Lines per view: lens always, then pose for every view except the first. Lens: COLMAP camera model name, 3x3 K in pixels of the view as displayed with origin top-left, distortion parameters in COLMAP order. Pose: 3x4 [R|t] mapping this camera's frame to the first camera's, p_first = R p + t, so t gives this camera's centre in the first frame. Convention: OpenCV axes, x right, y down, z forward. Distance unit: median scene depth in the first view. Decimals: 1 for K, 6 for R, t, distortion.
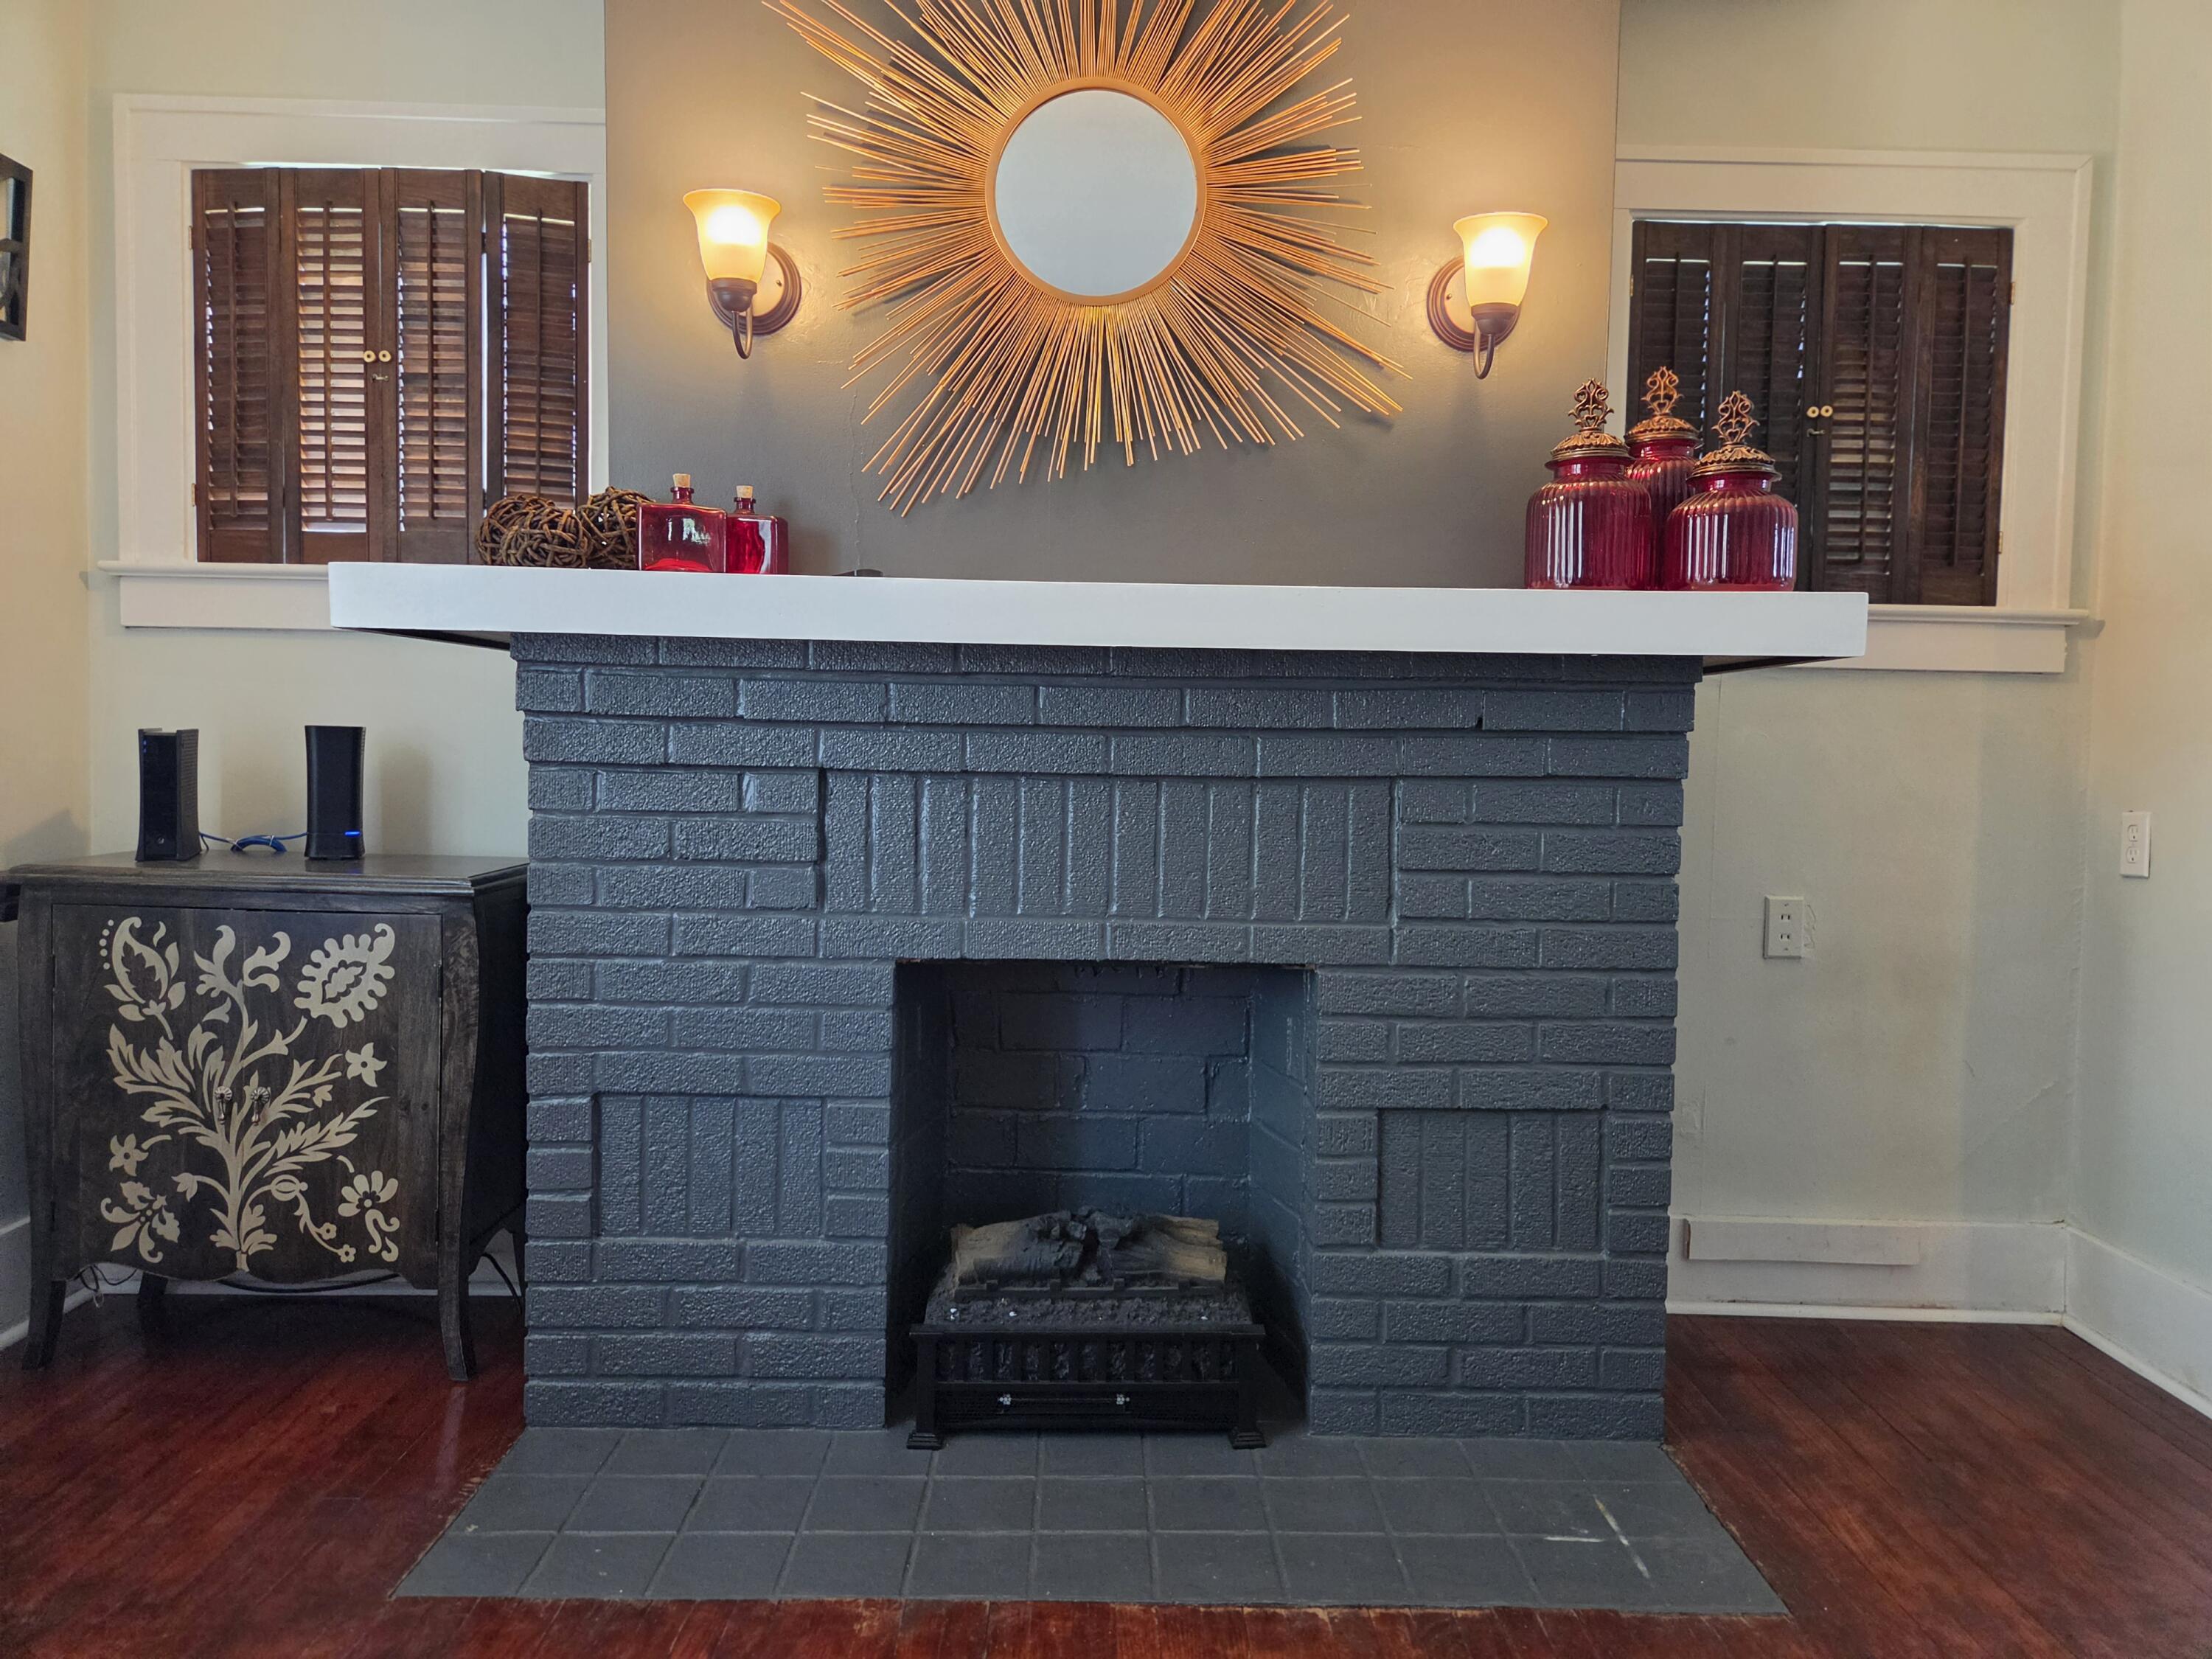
lens RADIAL K [[1492.6, 0, 1150.0], [0, 1492.6, 785.4], [0, 0, 1]] dist [0.044672, -0.000775]
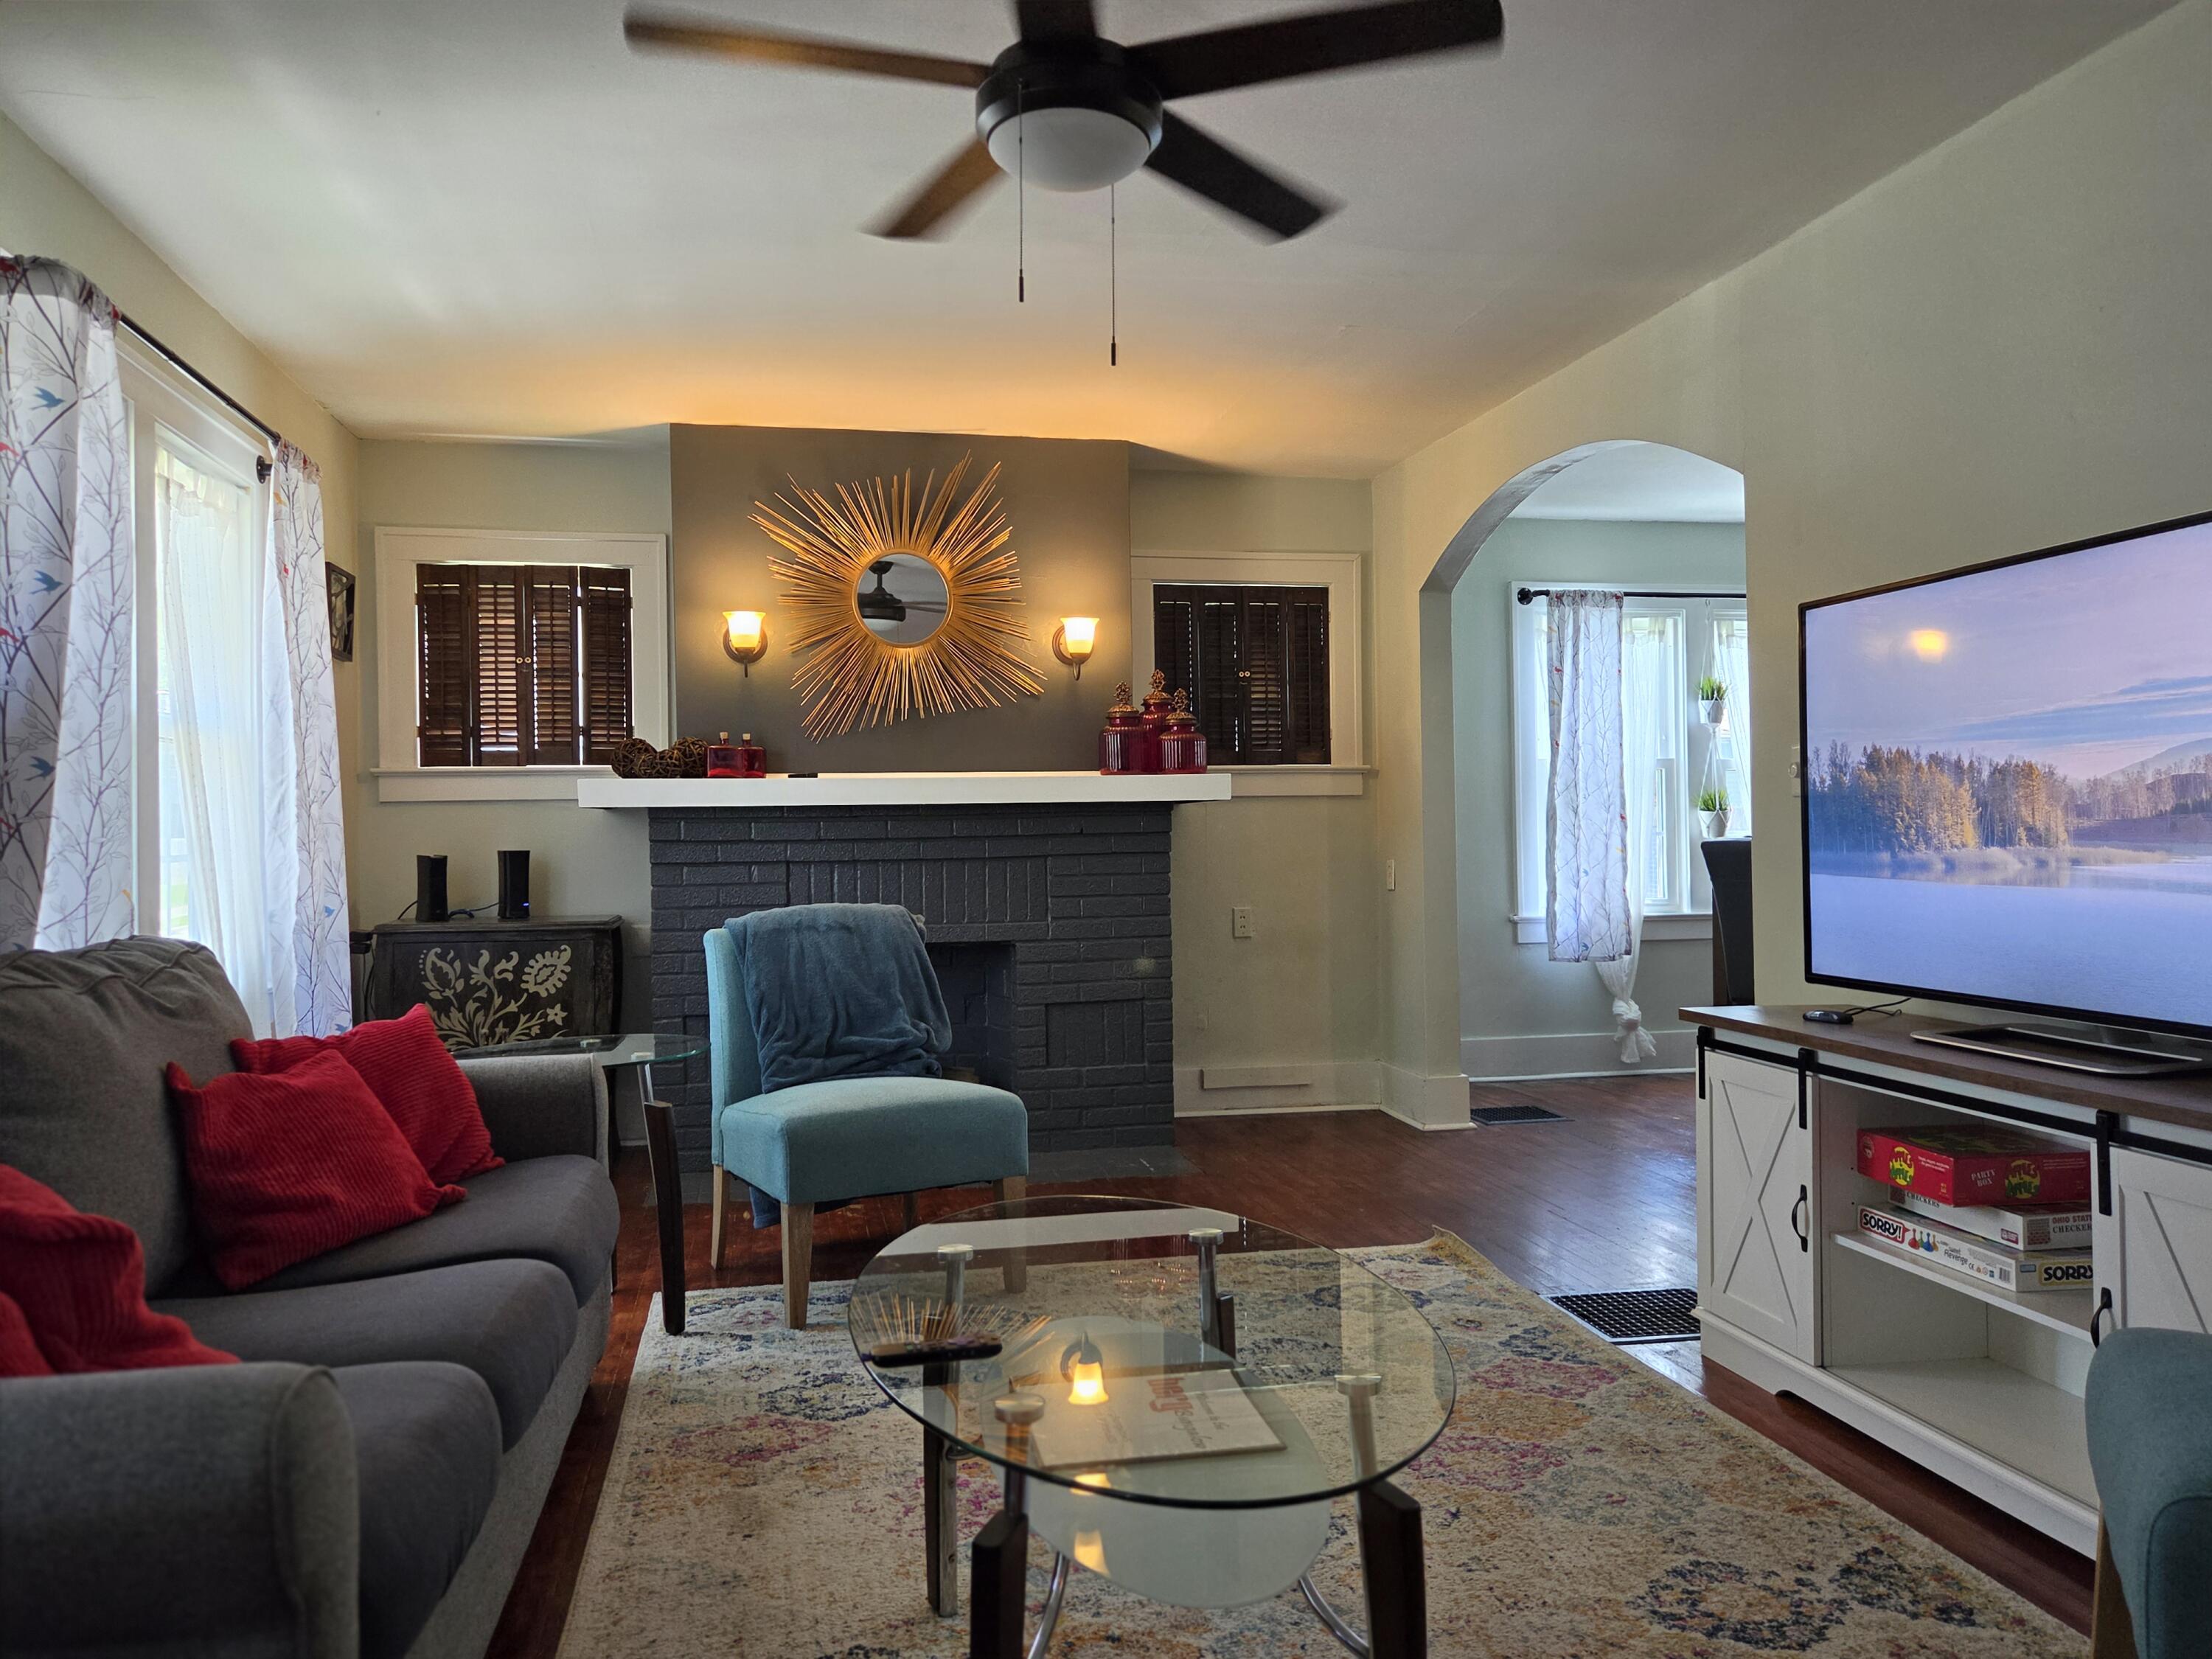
lens RADIAL K [[1618.2, 0, 1103.2], [0, 1618.2, 824.8], [0, 0, 1]] dist [0.010184, 0.001164]
pose [[0.985547, -0.034327, 0.165890, -0.142361], [0.039460, 0.998836, -0.027744, 0.017226], [-0.164744, 0.033889, 0.985754, -1.298024]]
